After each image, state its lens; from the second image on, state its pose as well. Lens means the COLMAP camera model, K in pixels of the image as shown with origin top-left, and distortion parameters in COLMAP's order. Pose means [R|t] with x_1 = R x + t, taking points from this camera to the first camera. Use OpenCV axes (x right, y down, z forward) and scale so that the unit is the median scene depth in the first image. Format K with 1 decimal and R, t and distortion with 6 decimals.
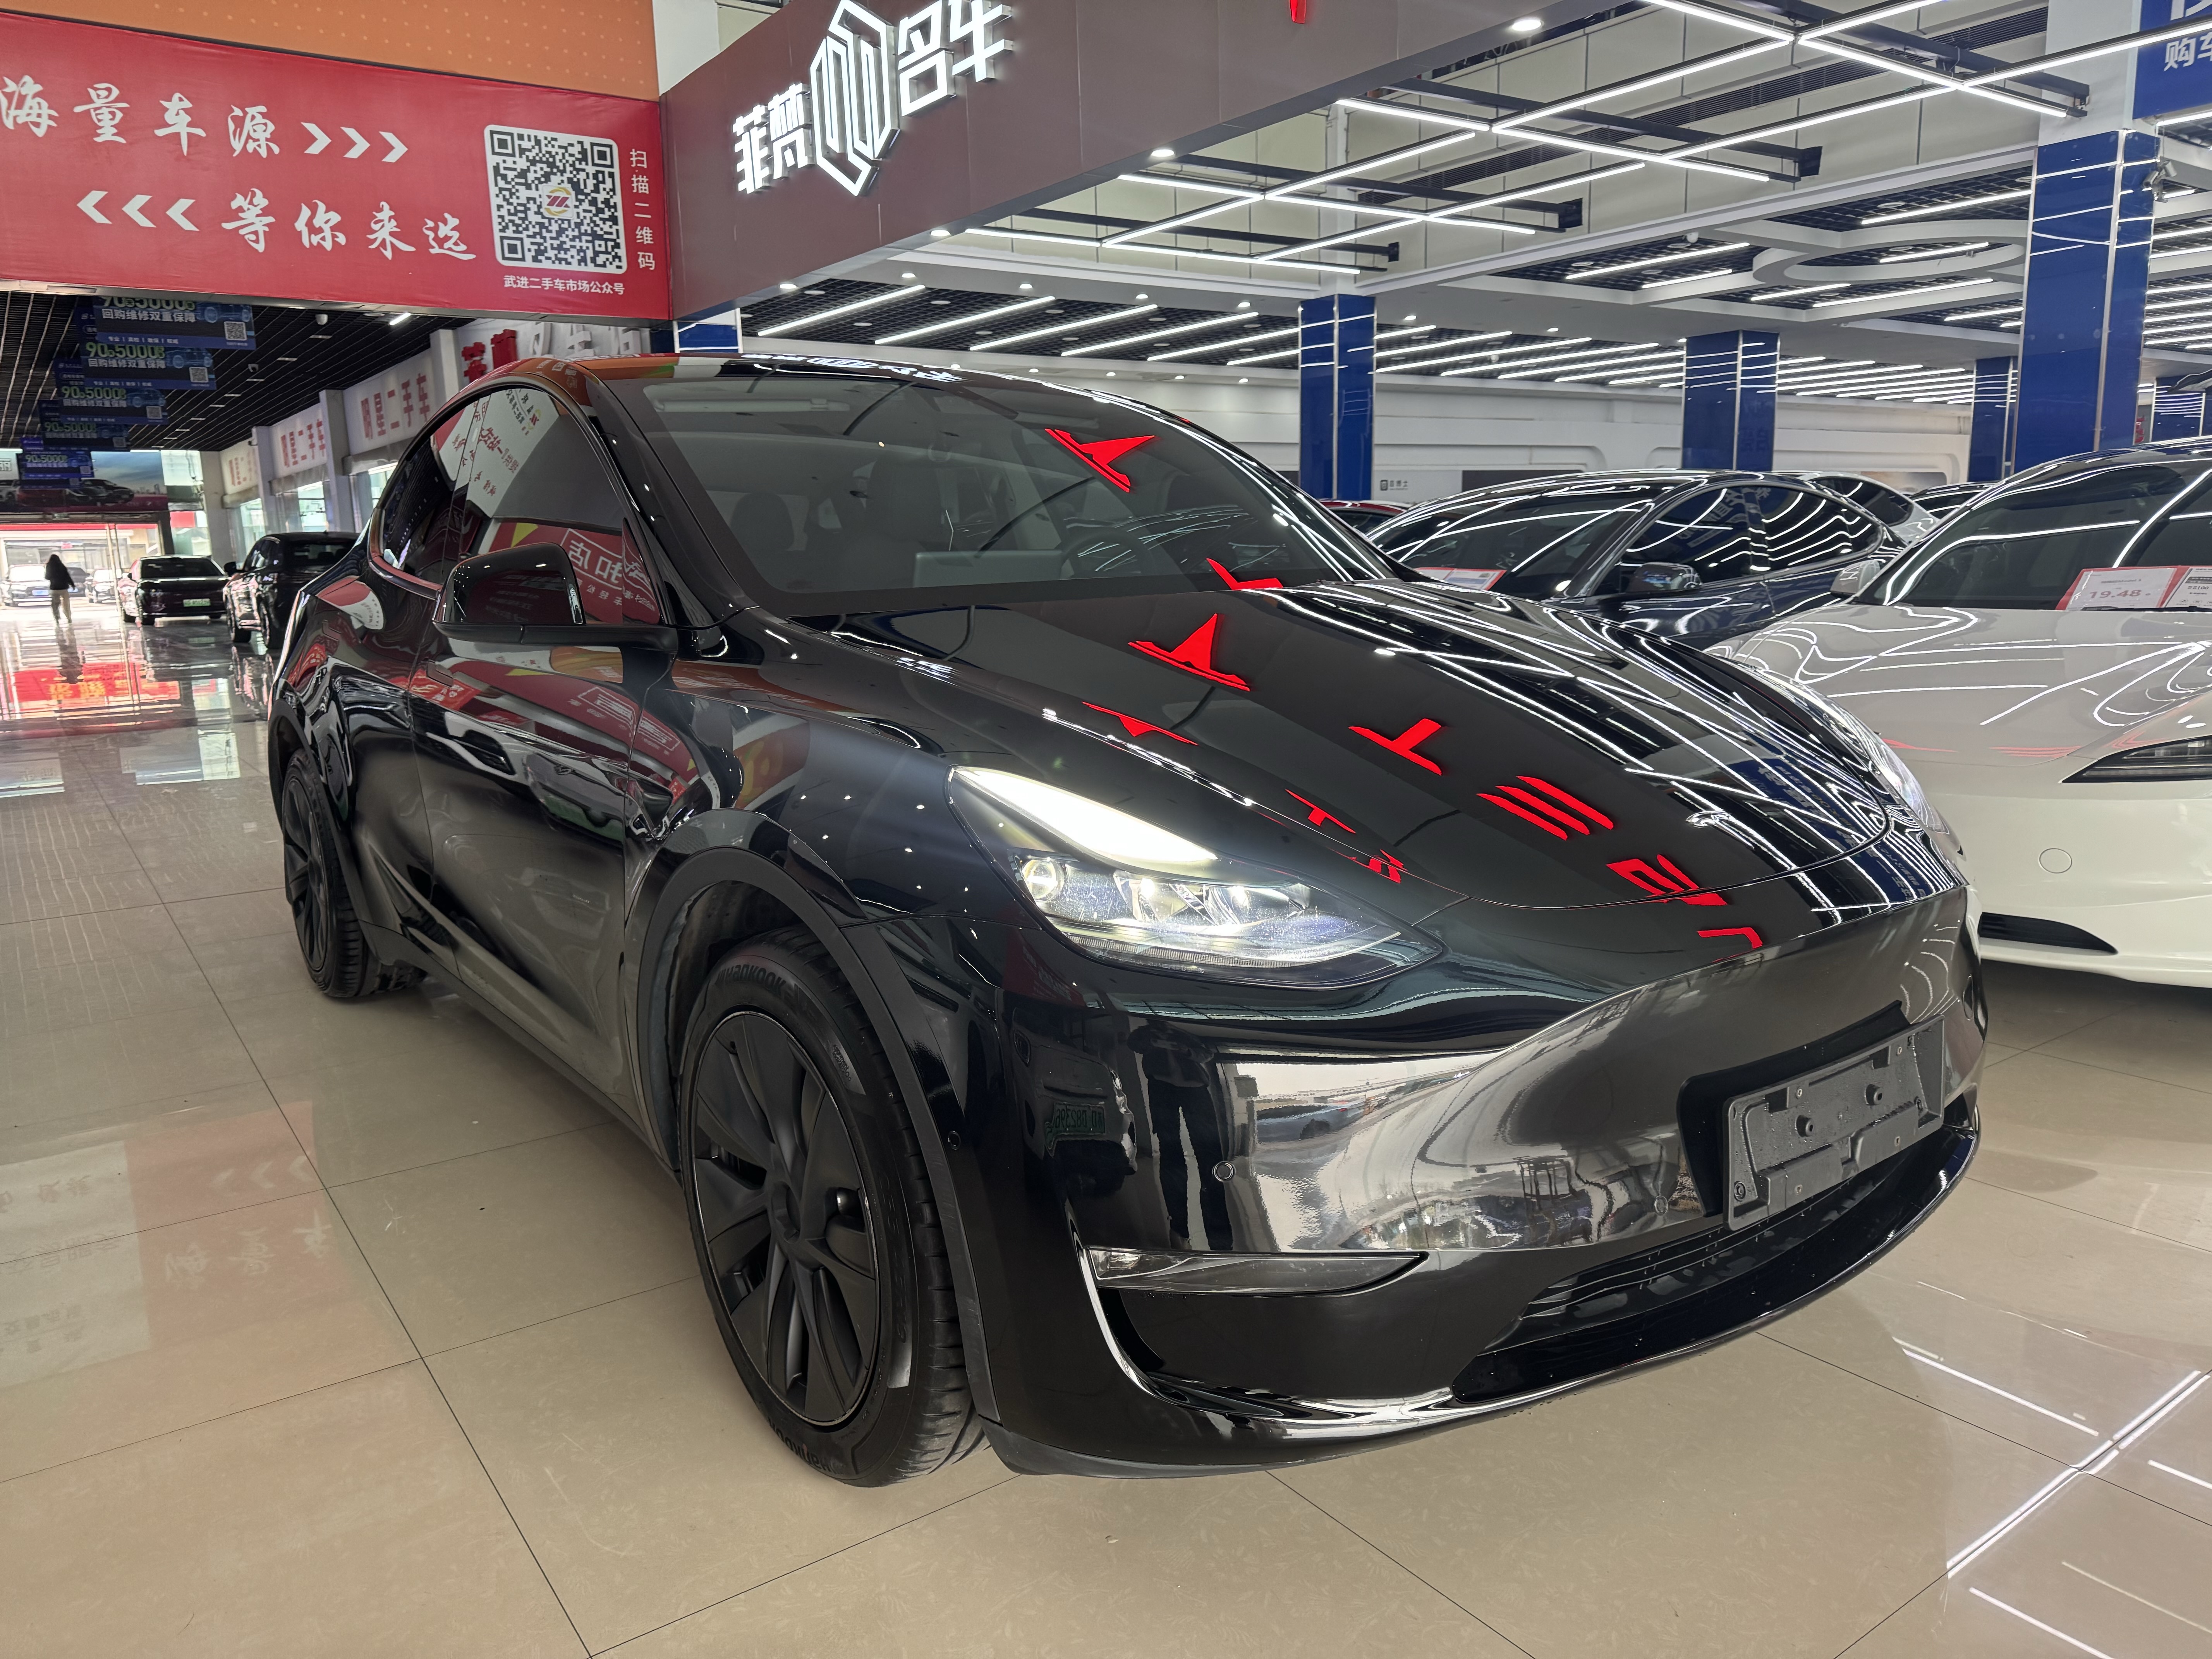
lens RADIAL K [[1569.5, 0, 1106.0], [0, 1569.5, 829.5], [0, 0, 1]] dist [-0.001153, 0.001455]
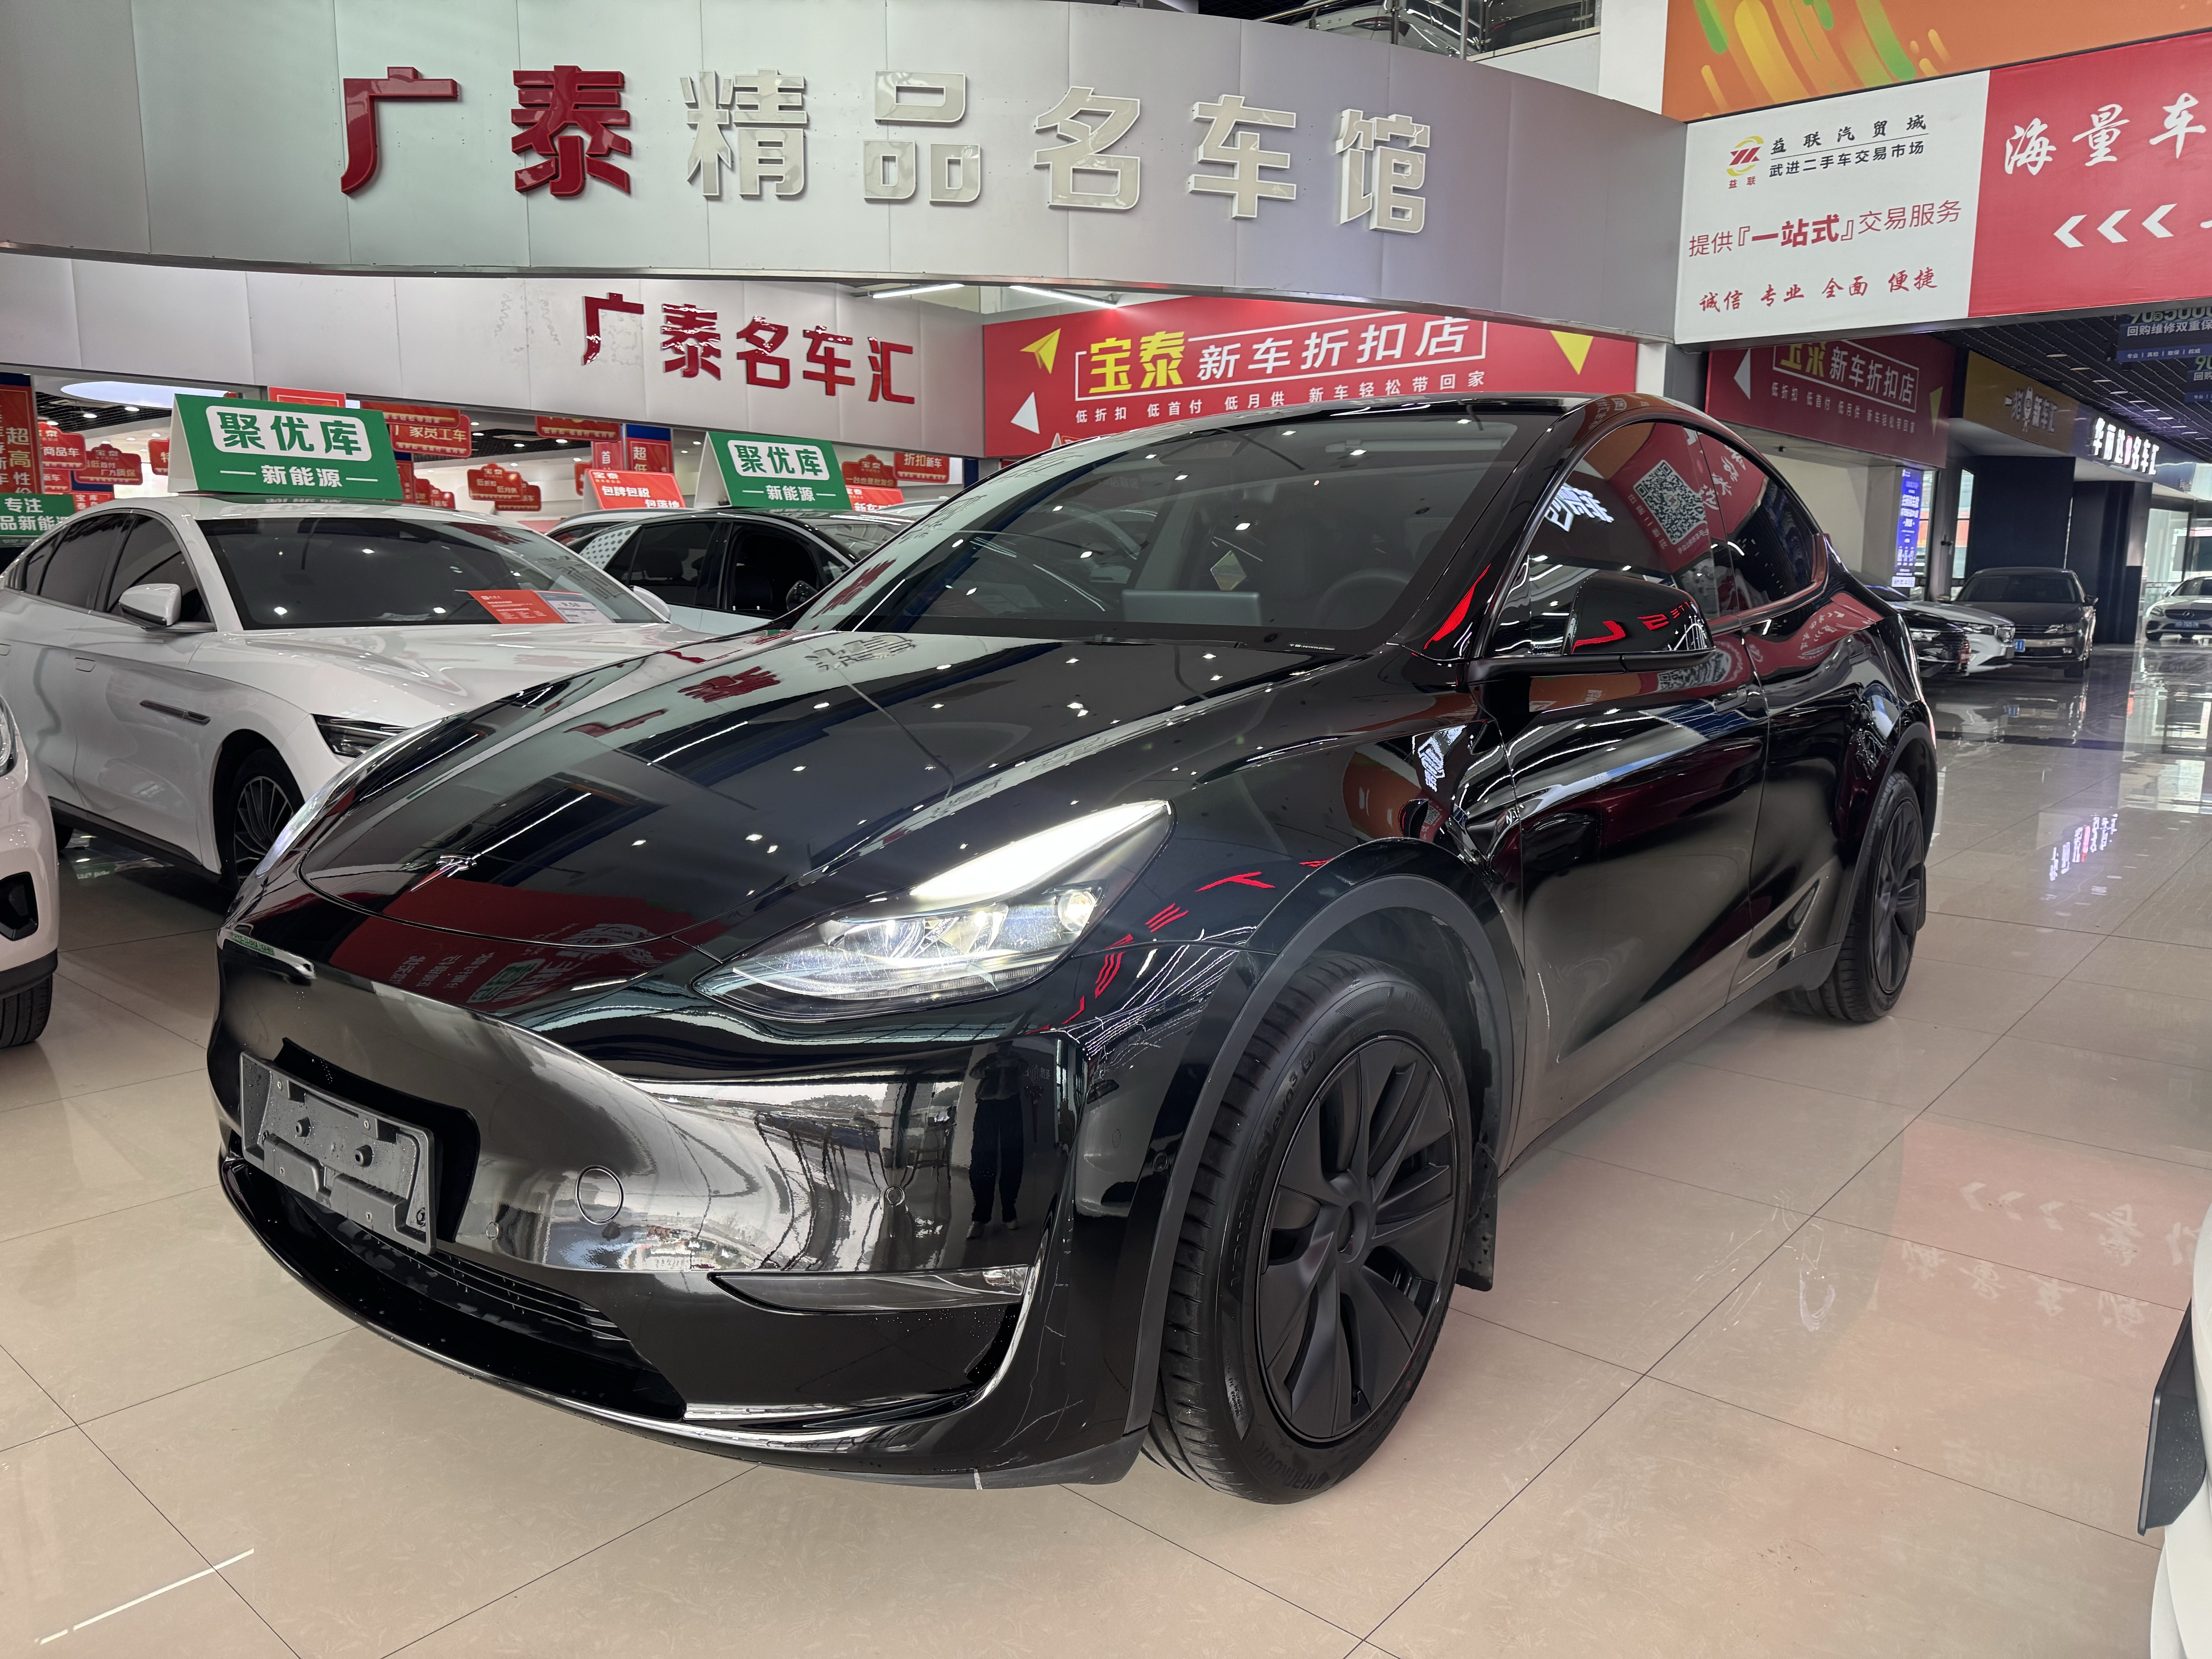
lens RADIAL K [[1569.5, 0, 1106.0], [0, 1569.5, 829.5], [0, 0, 1]] dist [-0.001153, 0.001455]
pose [[0.238156, 0.182172, -0.953989, 0.245589], [-0.187833, 0.972346, 0.138786, -0.043161], [0.952891, 0.146137, 0.265788, 0.186825]]
